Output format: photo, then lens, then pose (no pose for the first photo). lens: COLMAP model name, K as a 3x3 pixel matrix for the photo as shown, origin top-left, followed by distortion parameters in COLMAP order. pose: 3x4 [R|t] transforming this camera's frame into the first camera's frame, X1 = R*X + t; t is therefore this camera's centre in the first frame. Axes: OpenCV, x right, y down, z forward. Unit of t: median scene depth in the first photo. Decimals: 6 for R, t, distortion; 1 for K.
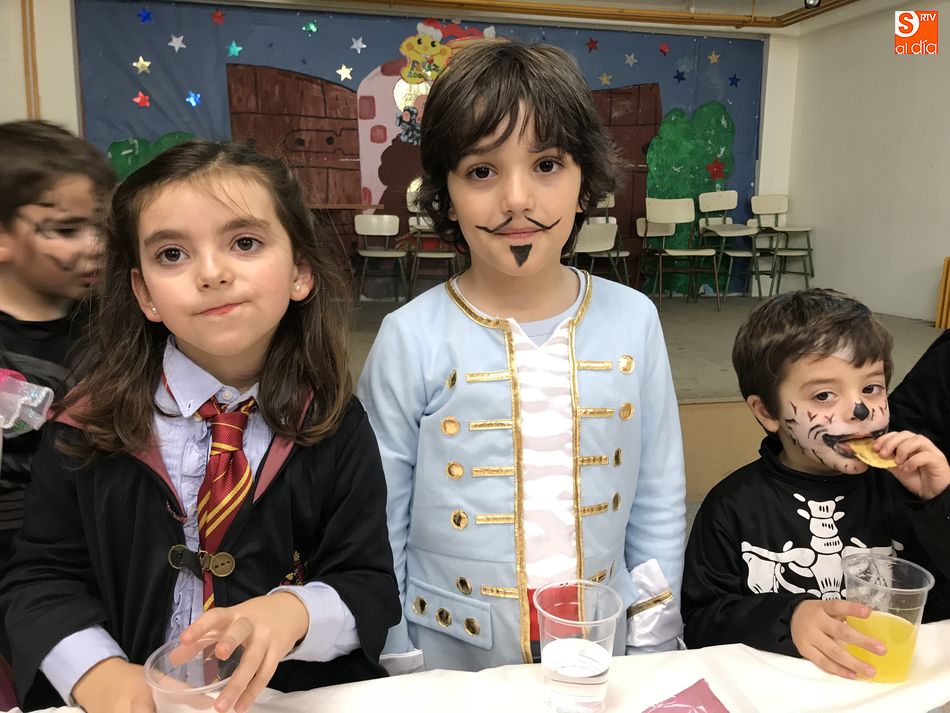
lens RADIAL K [[767.5, 0, 475.0], [0, 767.5, 356.5], [0, 0, 1]] dist [0.002927, 0.069255]
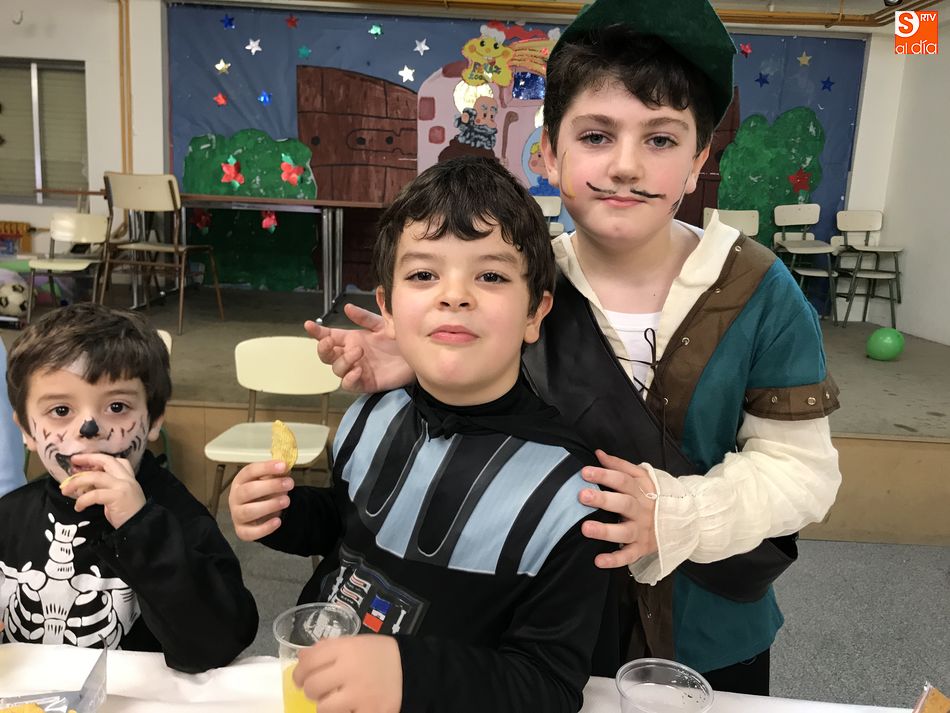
lens RADIAL K [[760.1, 0, 475.0], [0, 760.1, 356.5], [0, 0, 1]] dist [0.027647, 0.005274]
pose [[0.974528, 0.082596, -0.208503, 0.160513], [-0.082503, 0.996549, 0.009162, -0.009963], [0.208541, 0.008274, 0.977979, 0.024922]]
